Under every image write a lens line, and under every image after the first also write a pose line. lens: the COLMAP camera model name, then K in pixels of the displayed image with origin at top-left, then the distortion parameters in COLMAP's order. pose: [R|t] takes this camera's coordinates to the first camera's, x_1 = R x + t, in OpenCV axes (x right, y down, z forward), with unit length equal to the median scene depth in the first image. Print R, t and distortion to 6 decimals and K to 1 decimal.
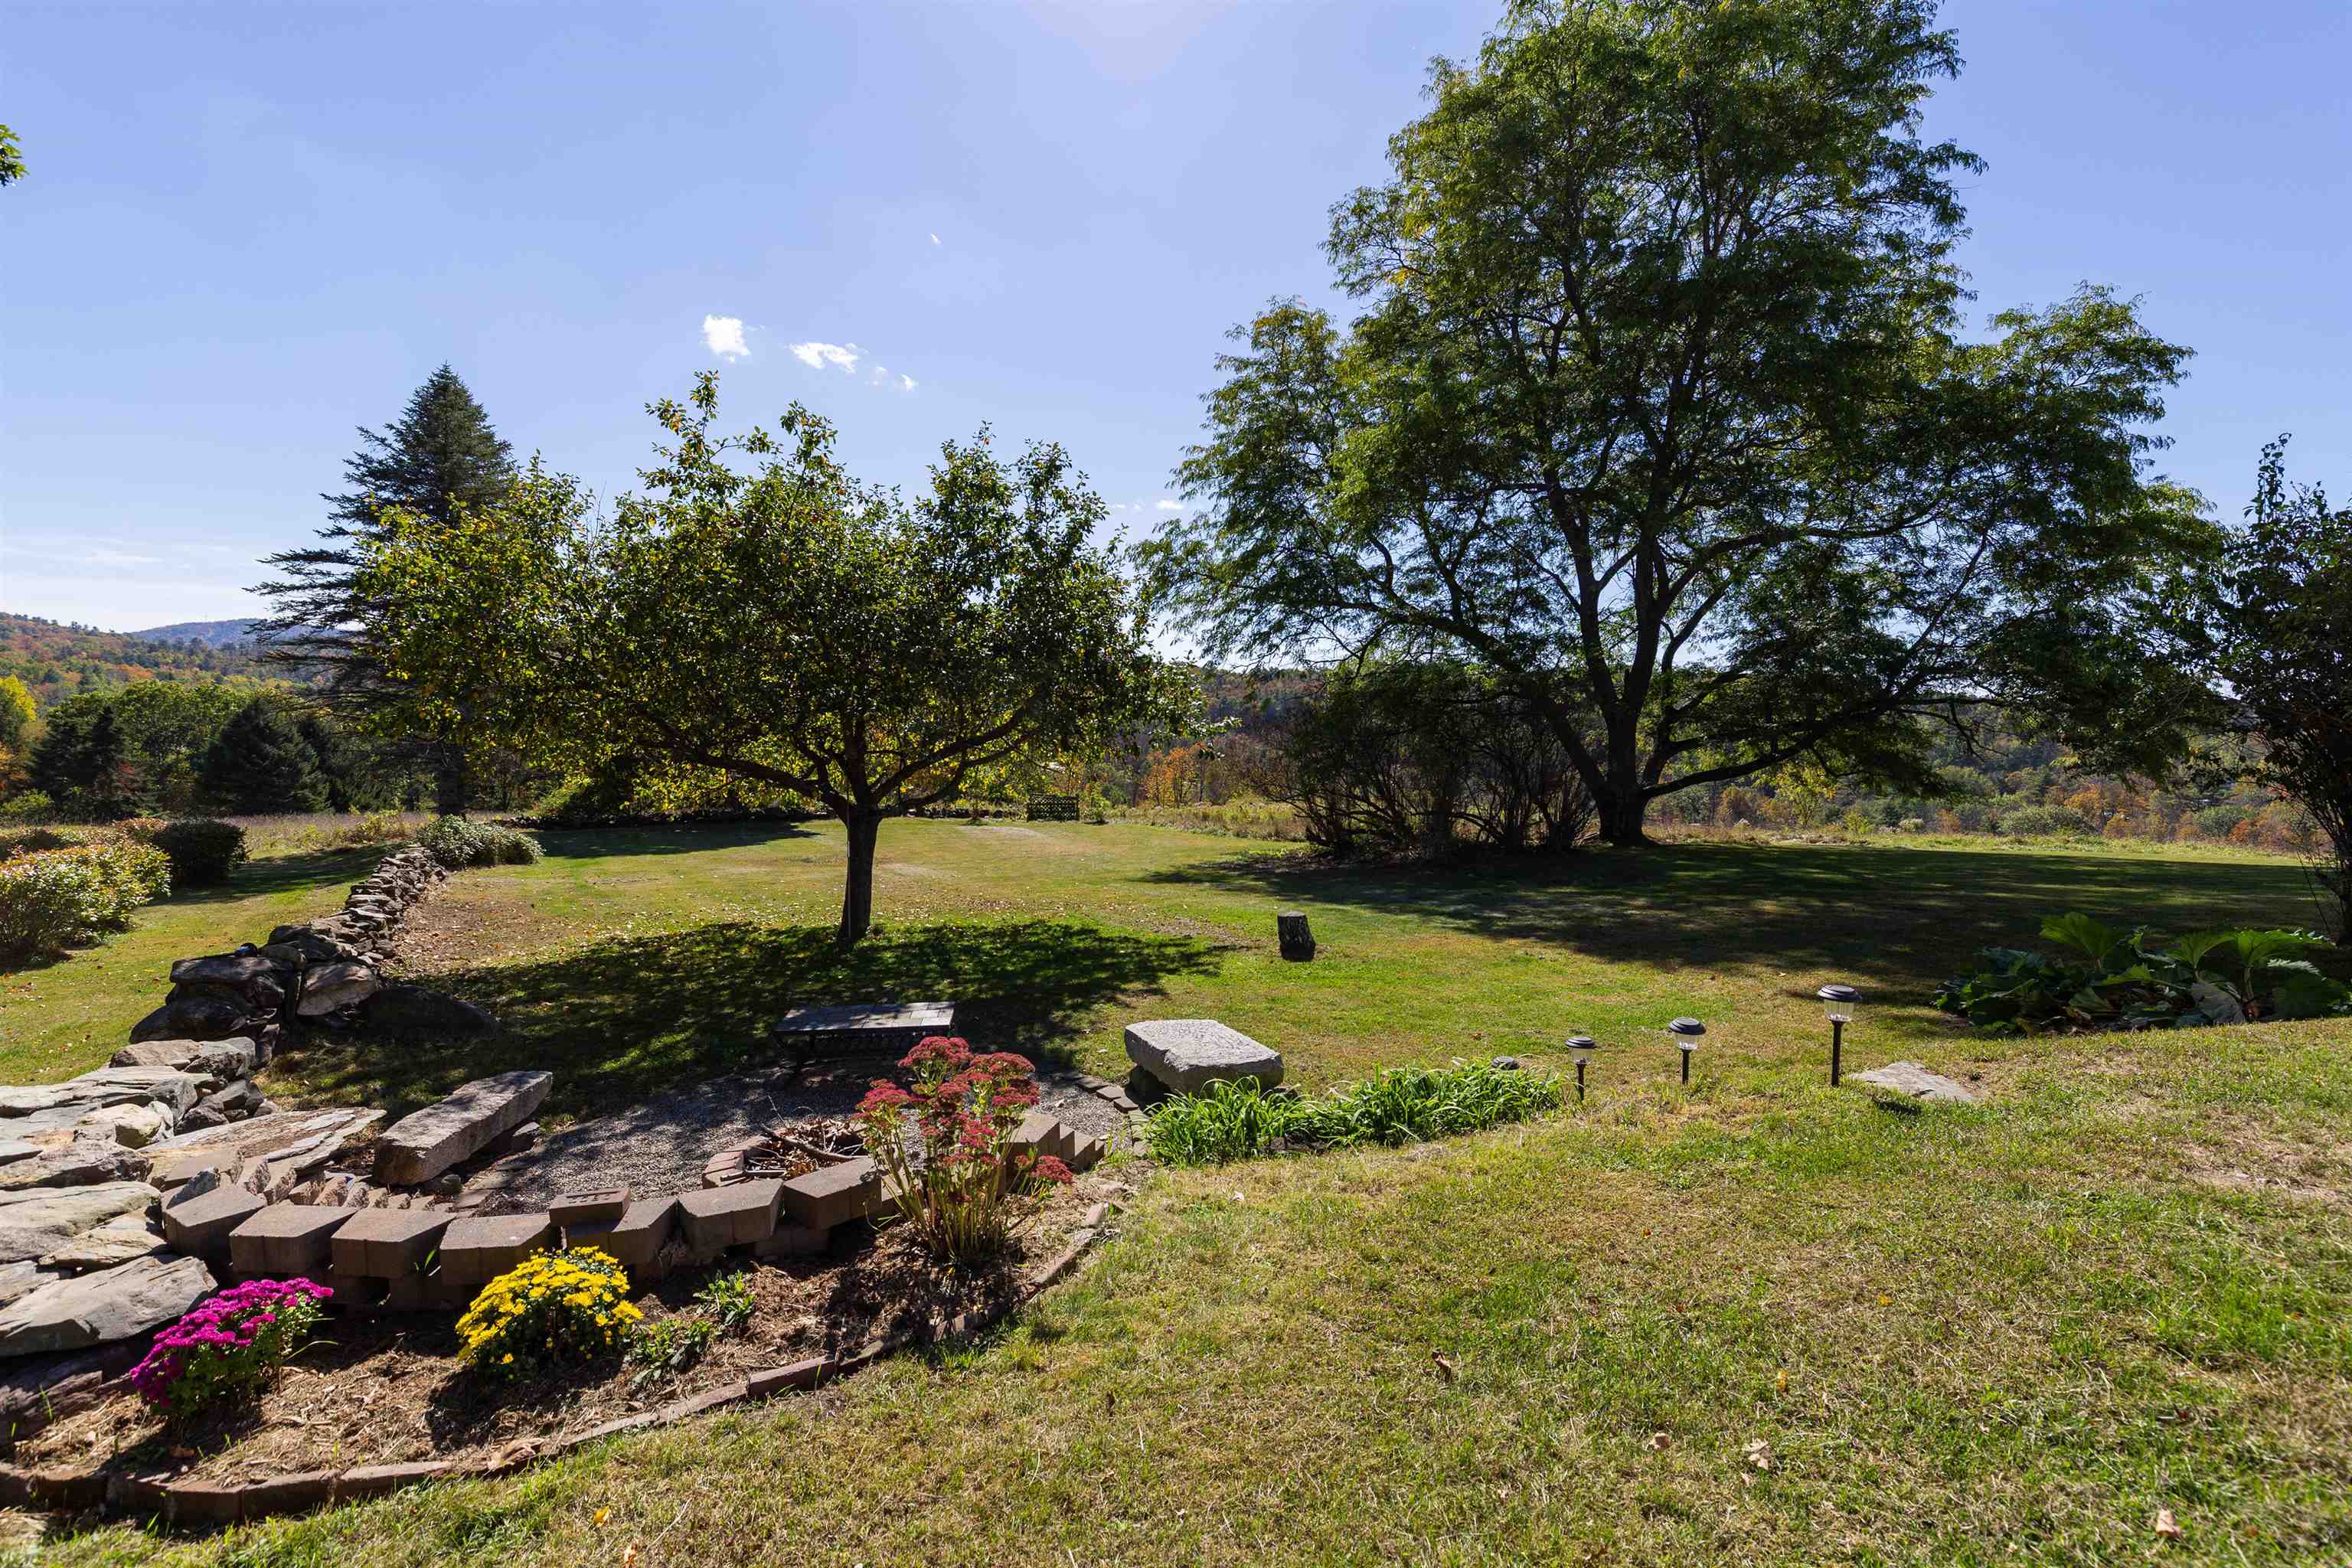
lens RADIAL K [[1064.0, 0, 1176.0], [0, 1064.0, 784.0], [0, 0, 1]] dist [0.013892, -0.000214]
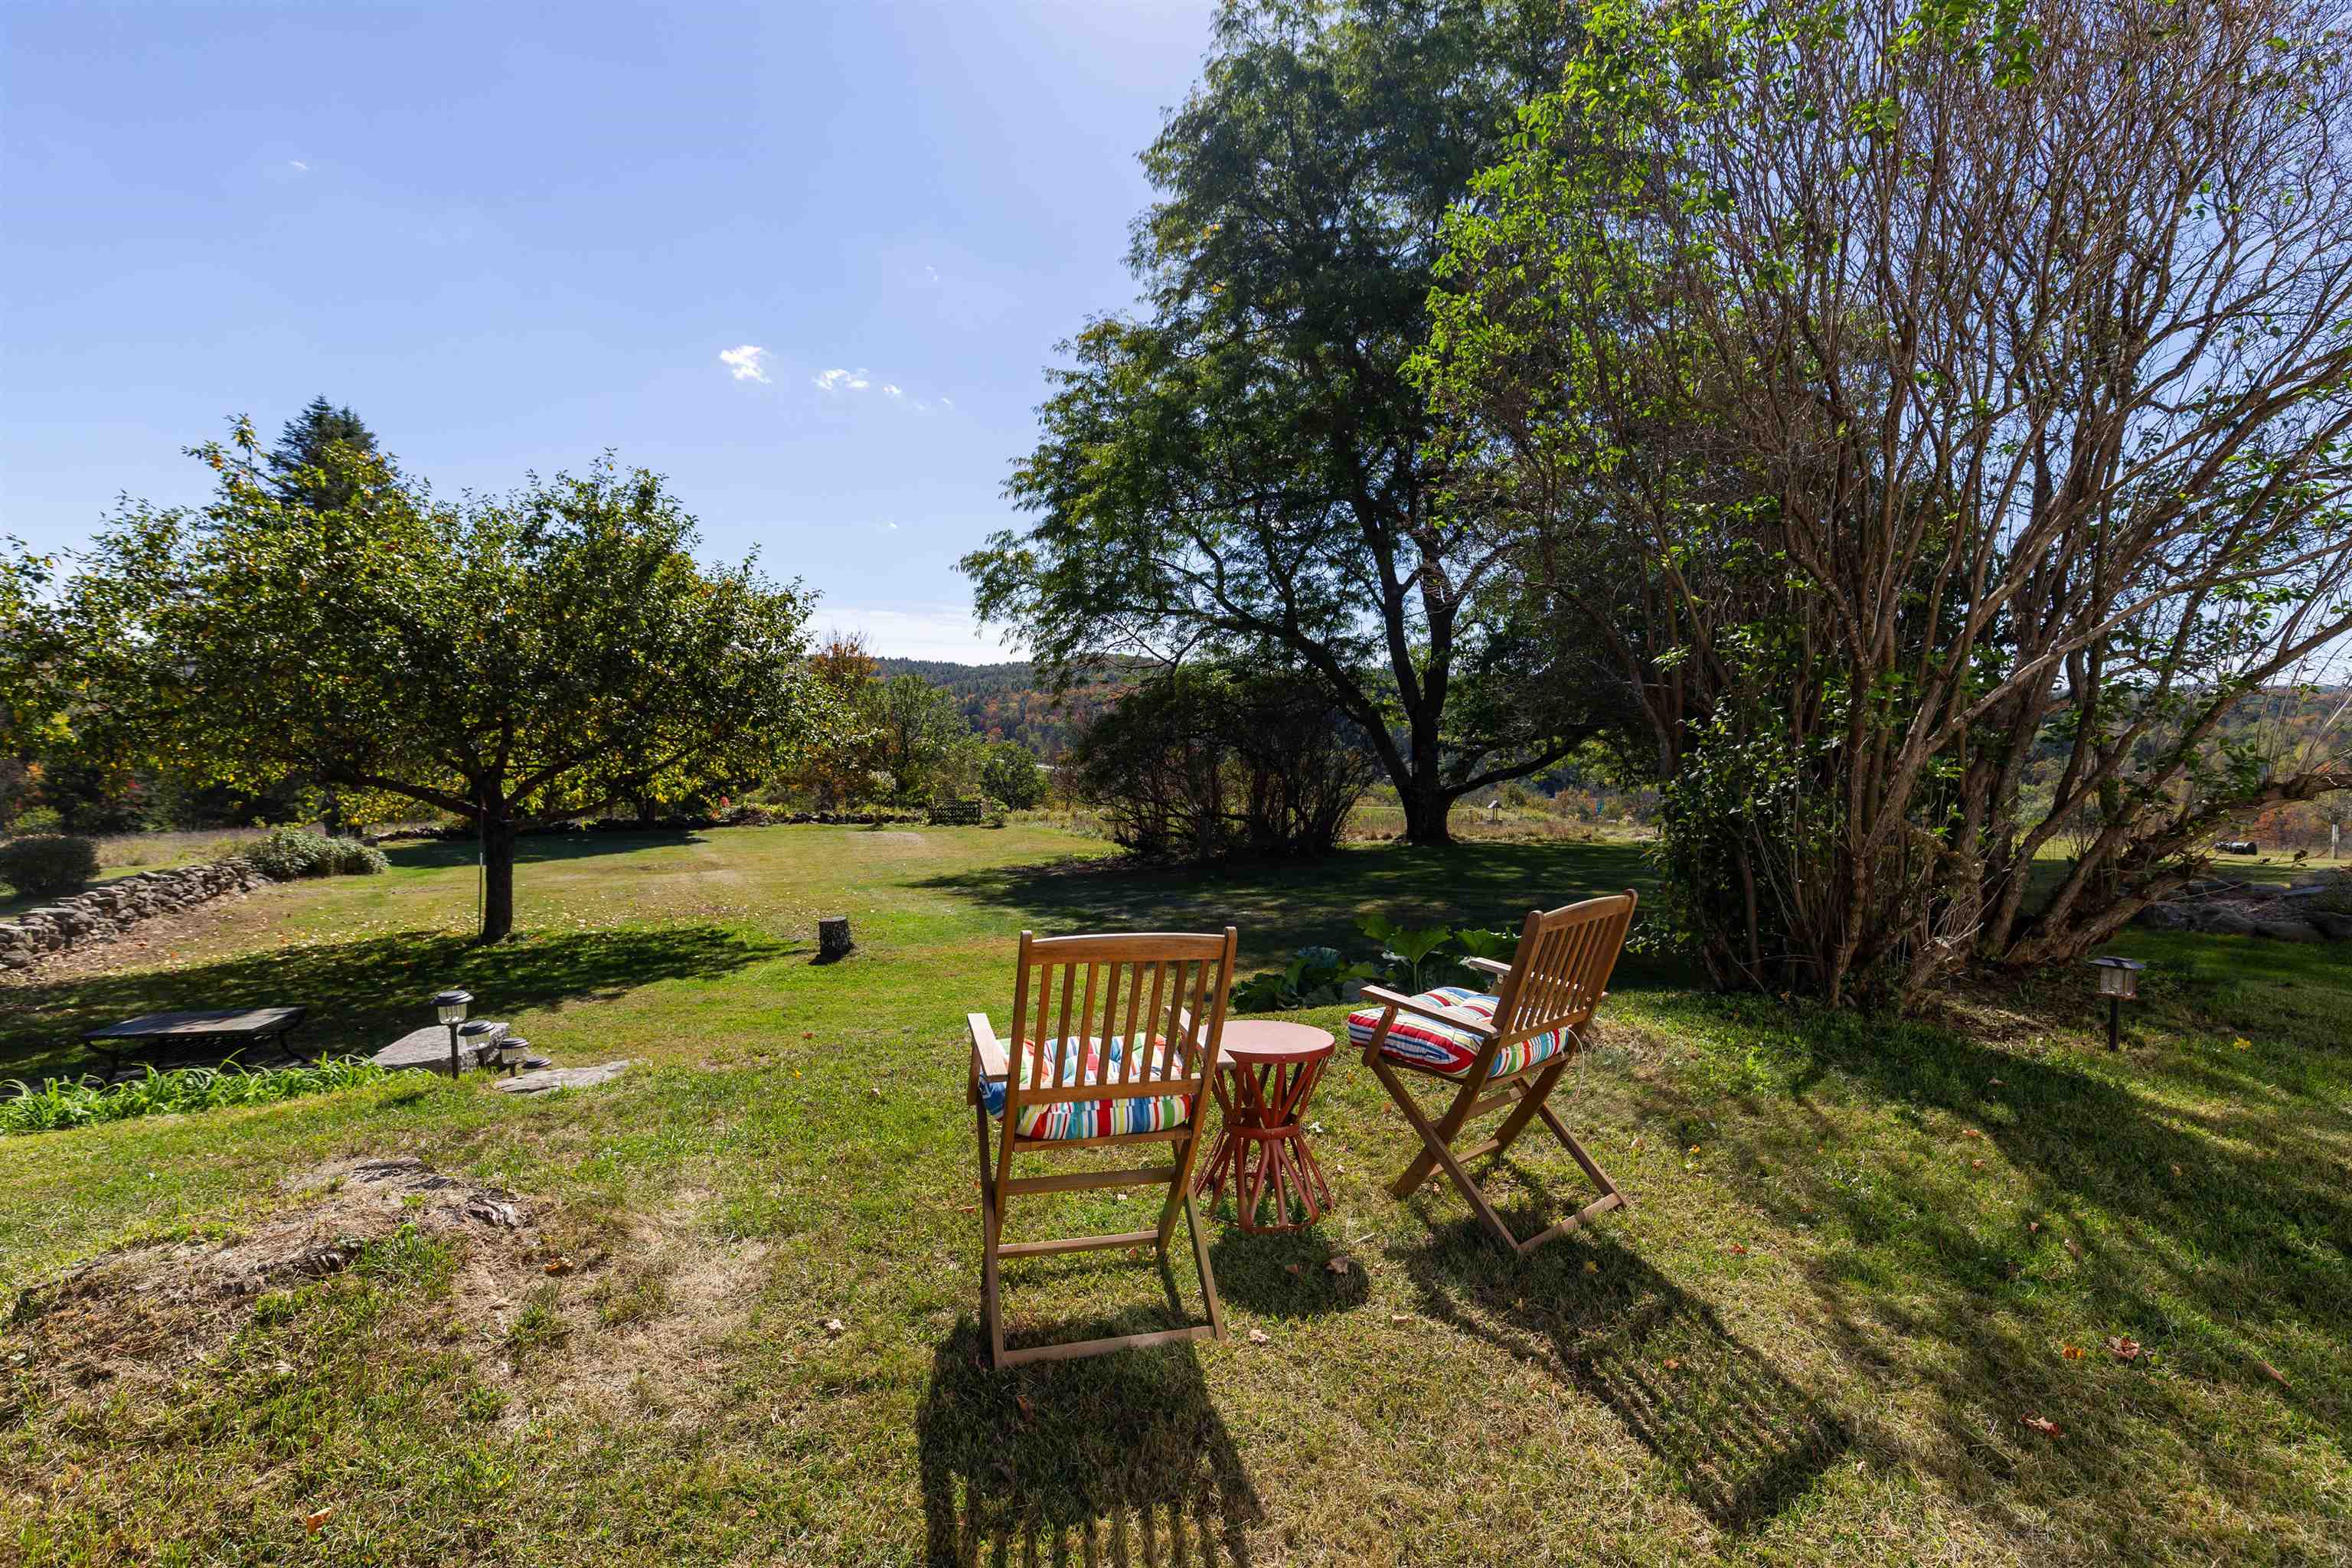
lens RADIAL K [[1057.0, 0, 1176.0], [0, 1057.0, 784.0], [0, 0, 1]] dist [0.000269, -0.001378]
pose [[0.999646, -0.012324, -0.023560, 0.182140], [0.012300, 0.999924, -0.001192, -0.001824], [0.023572, 0.000902, 0.999722, -0.008693]]
